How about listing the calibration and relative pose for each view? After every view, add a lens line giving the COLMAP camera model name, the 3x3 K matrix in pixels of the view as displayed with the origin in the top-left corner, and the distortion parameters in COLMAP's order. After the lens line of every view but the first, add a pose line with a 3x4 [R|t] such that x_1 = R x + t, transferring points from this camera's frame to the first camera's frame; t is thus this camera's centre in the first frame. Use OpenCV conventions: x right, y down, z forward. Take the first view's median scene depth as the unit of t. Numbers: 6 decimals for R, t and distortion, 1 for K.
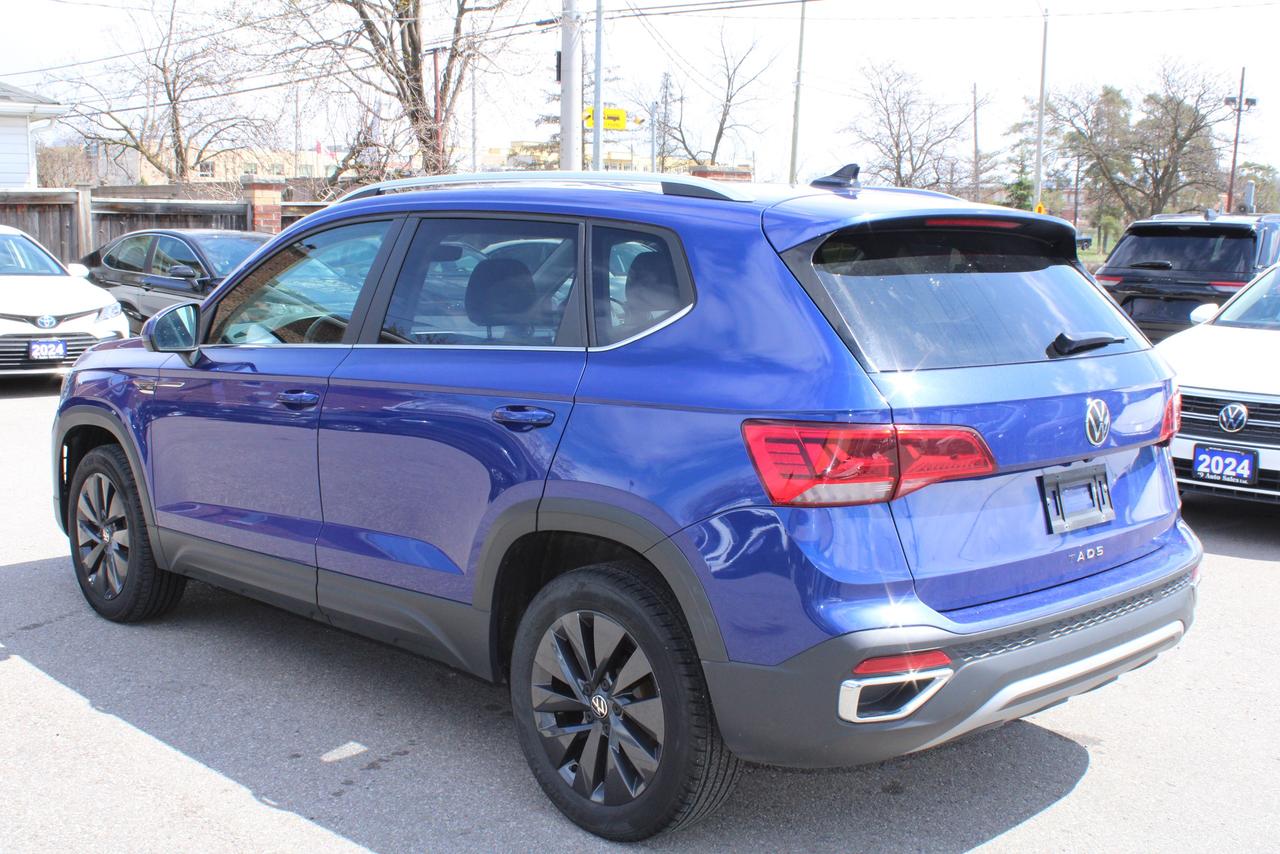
lens RADIAL K [[1490.4, 0, 640.0], [0, 1490.4, 427.0], [0, 0, 1]] dist [-0.003654, -0.002874]
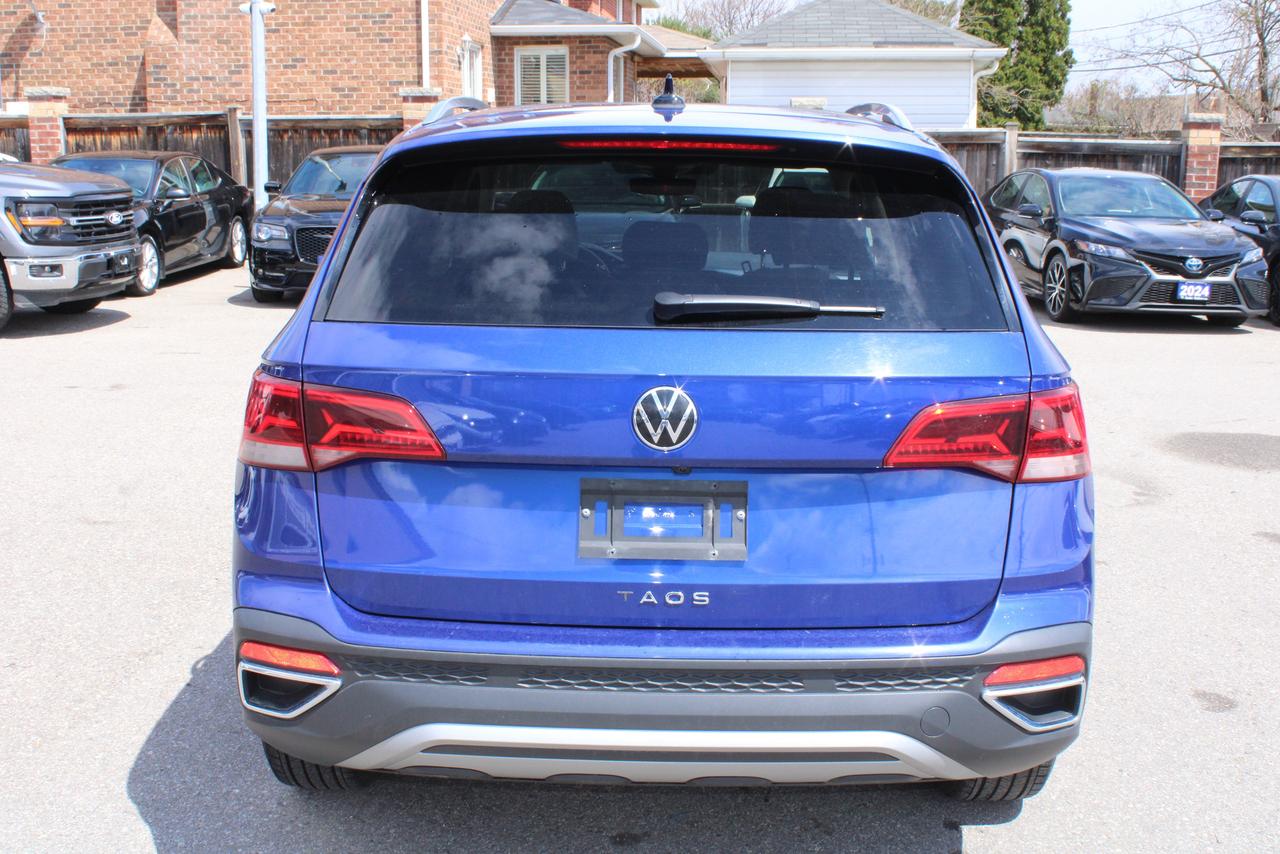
lens RADIAL K [[1465.1, 0, 640.0], [0, 1465.1, 427.0], [0, 0, 1]] dist [-0.145325, 0.238991]
pose [[0.712640, 0.128278, -0.689703, 0.157319], [-0.098604, 0.991696, 0.082563, -0.011320], [0.694566, 0.009170, 0.719370, 0.095727]]
